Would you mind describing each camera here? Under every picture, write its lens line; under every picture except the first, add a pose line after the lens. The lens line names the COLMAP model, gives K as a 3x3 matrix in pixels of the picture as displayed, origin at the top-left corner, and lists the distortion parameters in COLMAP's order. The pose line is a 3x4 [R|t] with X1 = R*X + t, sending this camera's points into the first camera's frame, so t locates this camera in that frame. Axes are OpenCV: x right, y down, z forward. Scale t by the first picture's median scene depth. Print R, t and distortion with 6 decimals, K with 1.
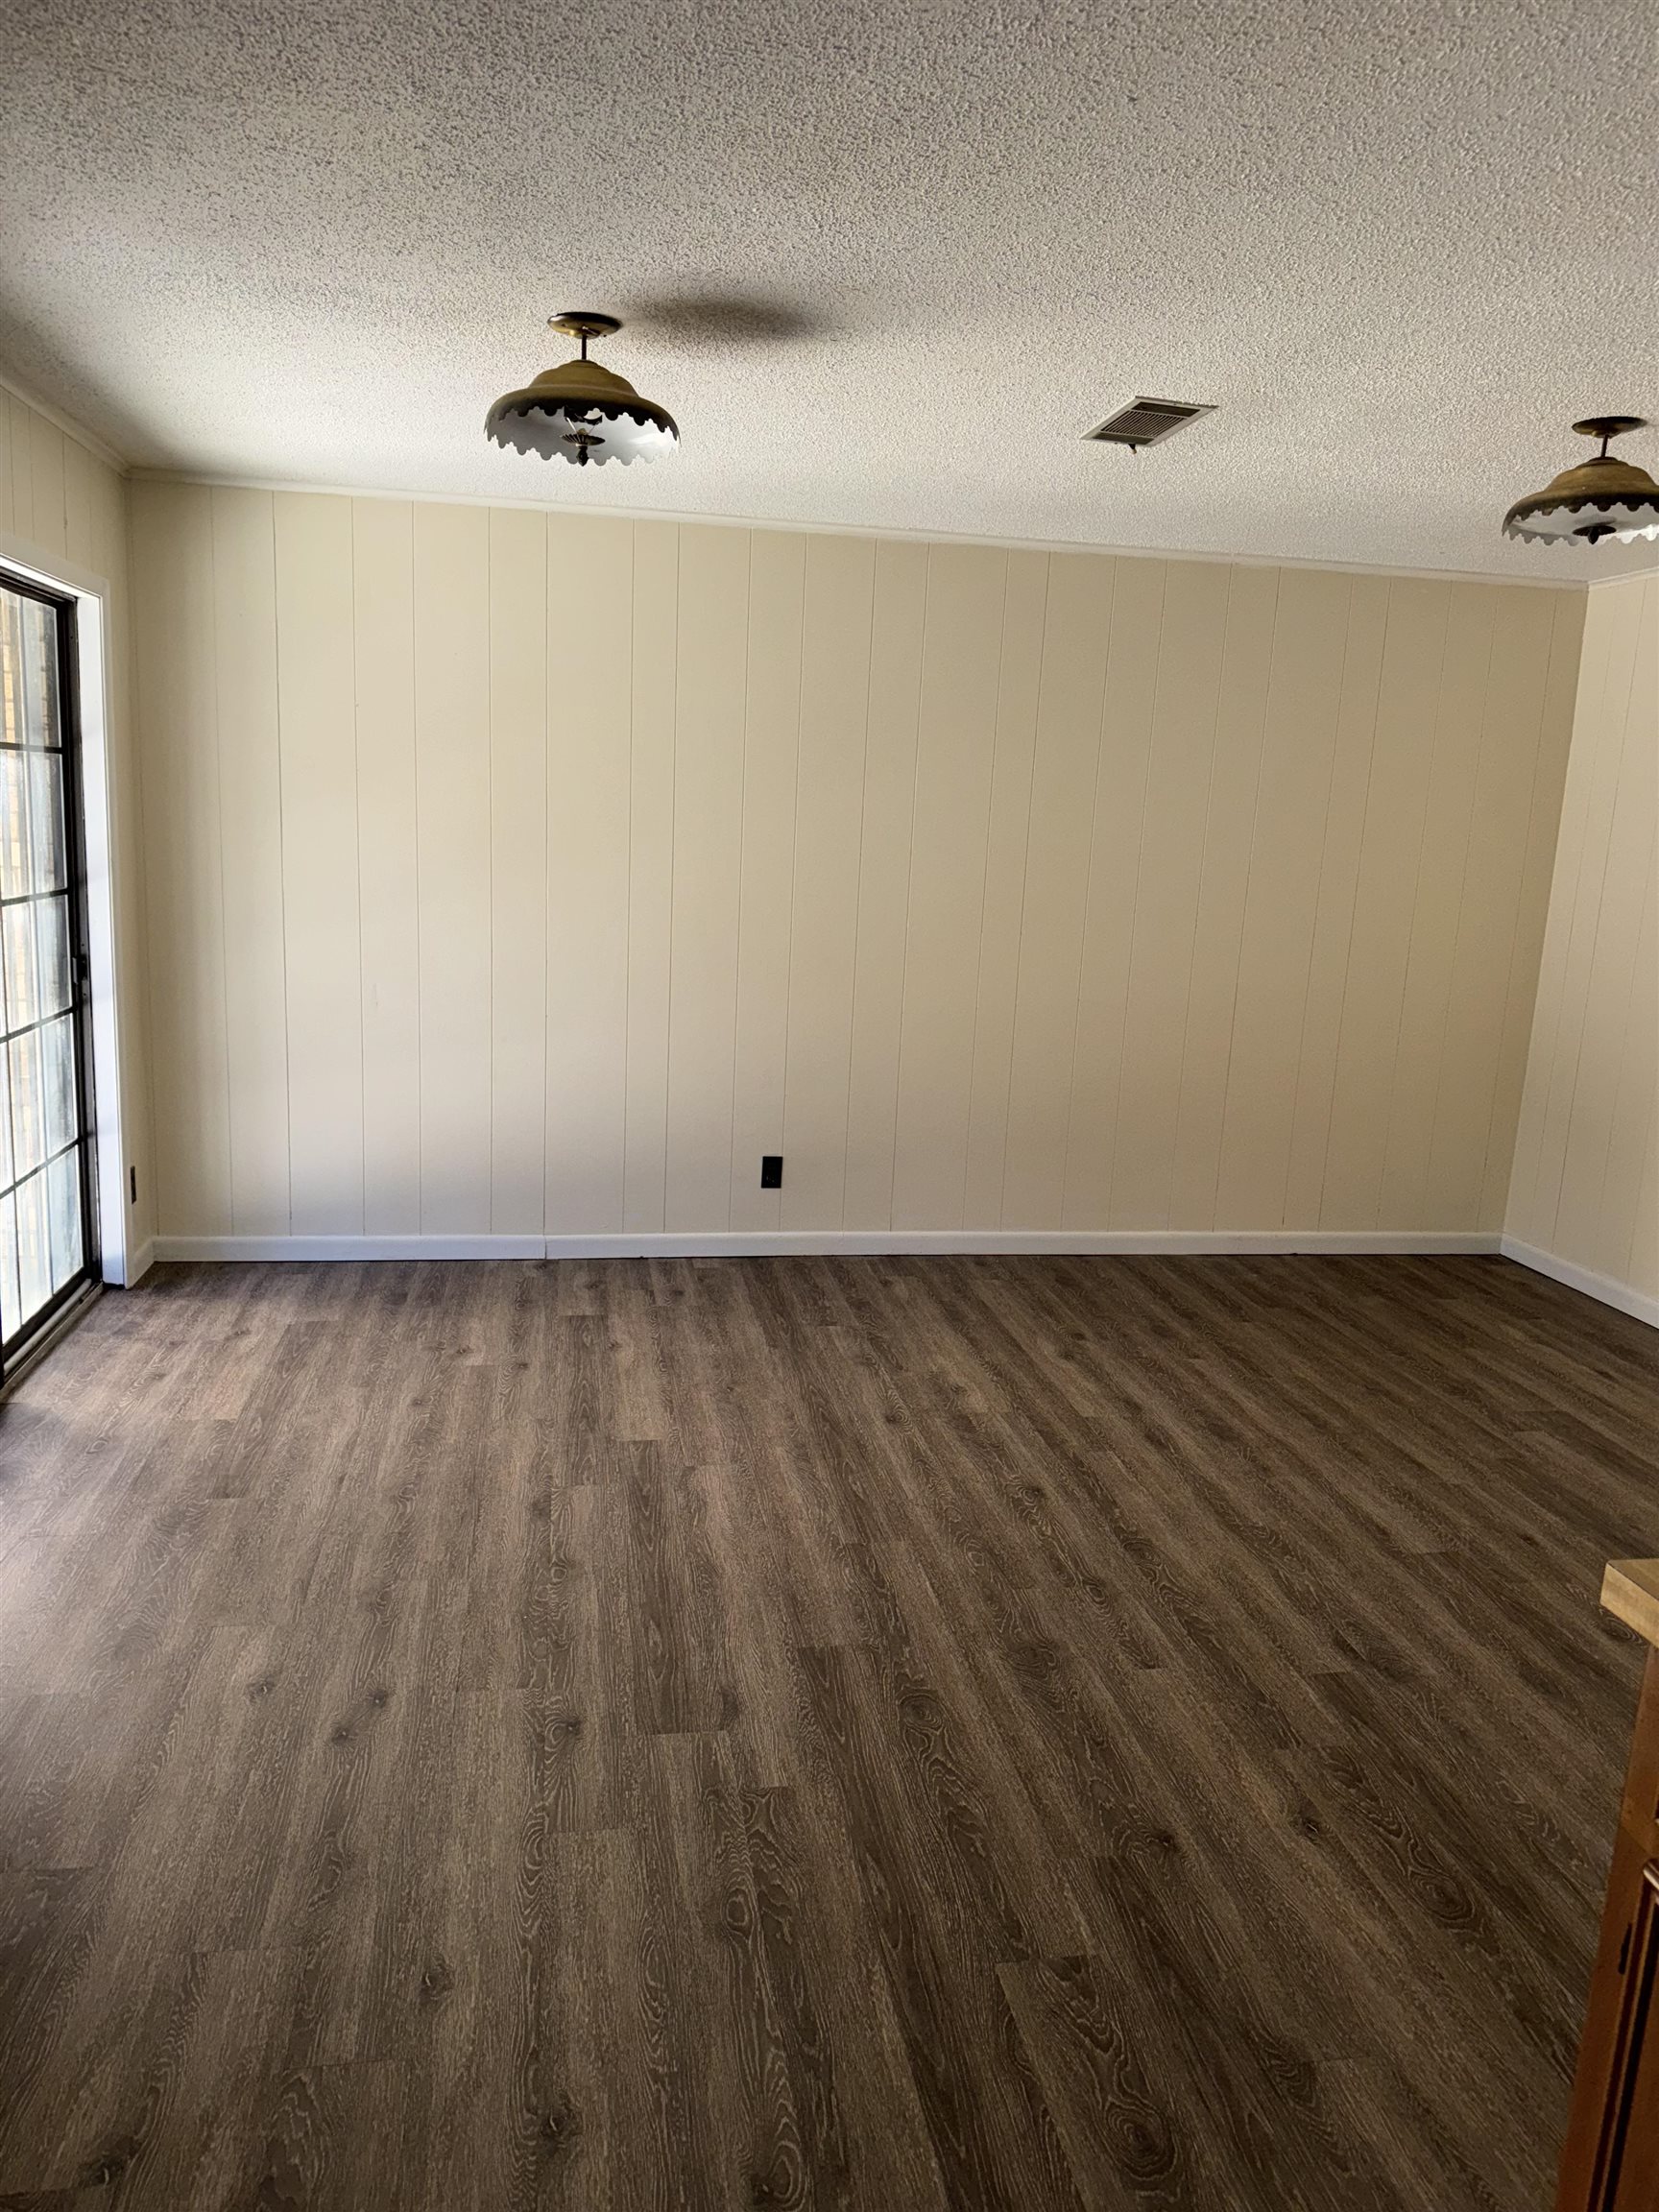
lens RADIAL K [[1554.7, 0, 830.8], [0, 1554.7, 1108.7], [0, 0, 1]] dist [-0.011274, -0.011200]
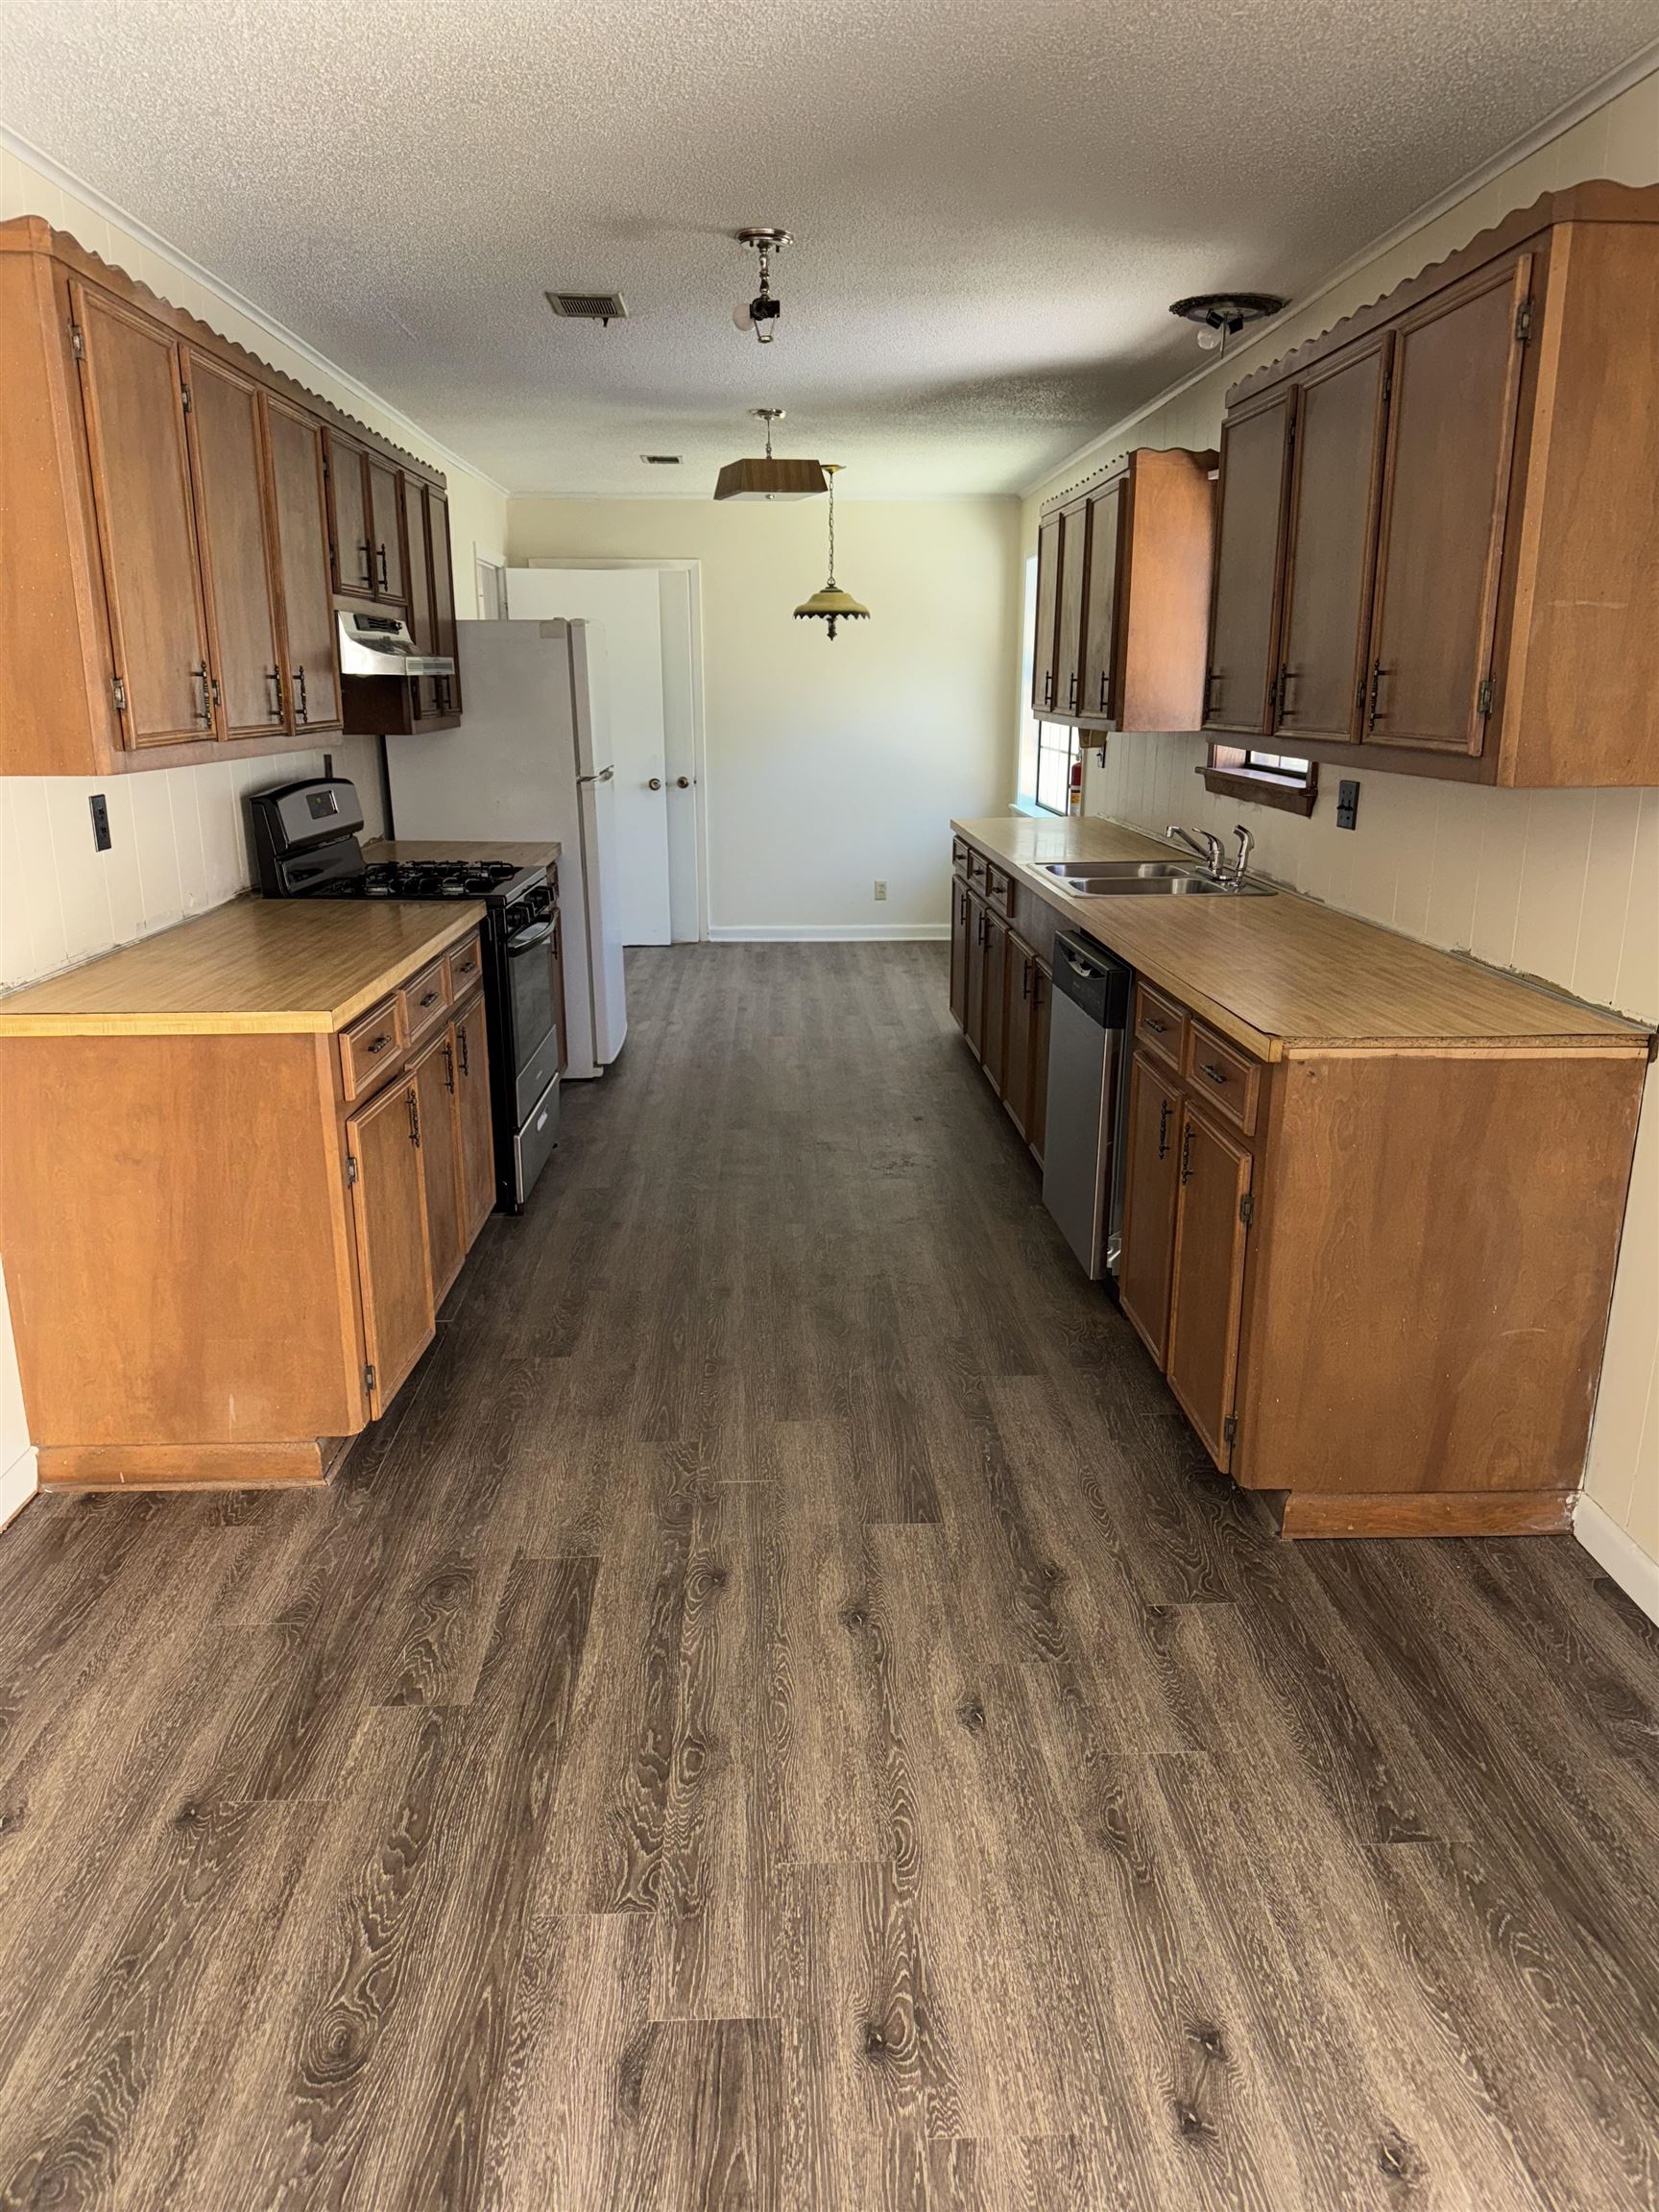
lens RADIAL K [[1554.7, 0, 833.2], [0, 1554.7, 1108.6], [0, 0, 1]] dist [-0.011274, -0.011200]
pose [[-0.990881, -0.081278, 0.107464, -0.216598], [-0.025721, 0.897008, 0.441265, -0.294574], [-0.132261, 0.434477, -0.890919, 1.646010]]
